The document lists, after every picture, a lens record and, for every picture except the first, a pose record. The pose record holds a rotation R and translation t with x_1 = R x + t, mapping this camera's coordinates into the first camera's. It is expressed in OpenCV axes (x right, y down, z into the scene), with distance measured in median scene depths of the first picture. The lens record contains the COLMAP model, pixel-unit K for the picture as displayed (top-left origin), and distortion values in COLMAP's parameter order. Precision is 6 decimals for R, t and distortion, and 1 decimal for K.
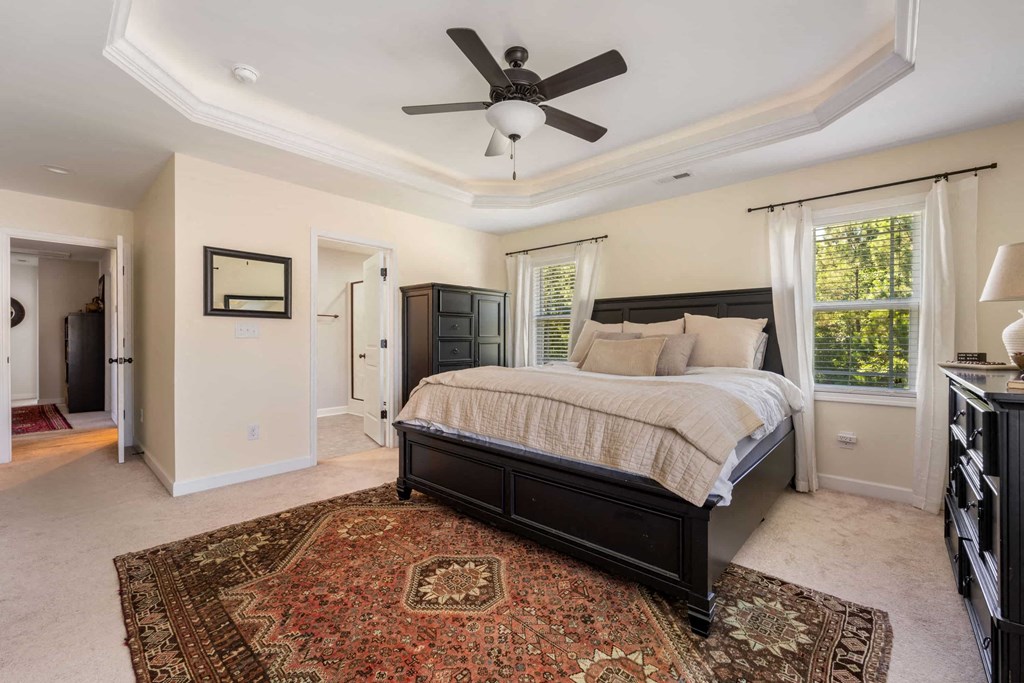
lens RADIAL K [[425.7, 0, 512.0], [0, 425.7, 341.5], [0, 0, 1]] dist [0.002526, -0.000749]
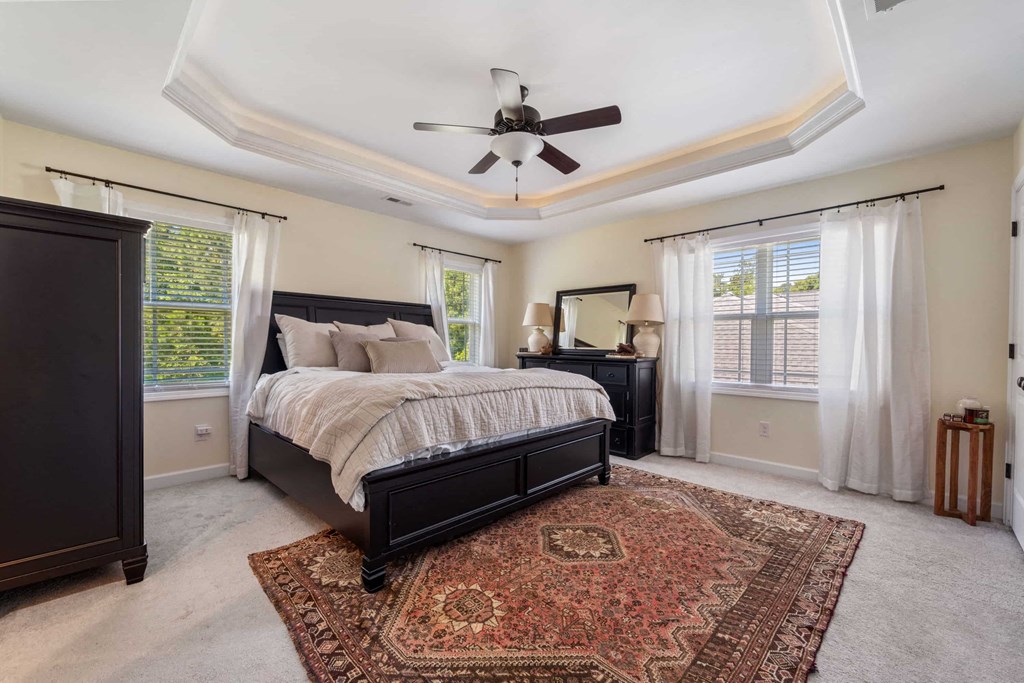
lens RADIAL K [[413.7, 0, 508.7], [0, 413.7, 345.0], [0, 0, 1]] dist [0.000887, -0.000103]
pose [[0.034741, -0.010610, 0.999340, -1.177110], [-0.002673, 0.999939, 0.010709, -0.009391], [-0.999393, -0.003044, 0.034711, 1.047362]]
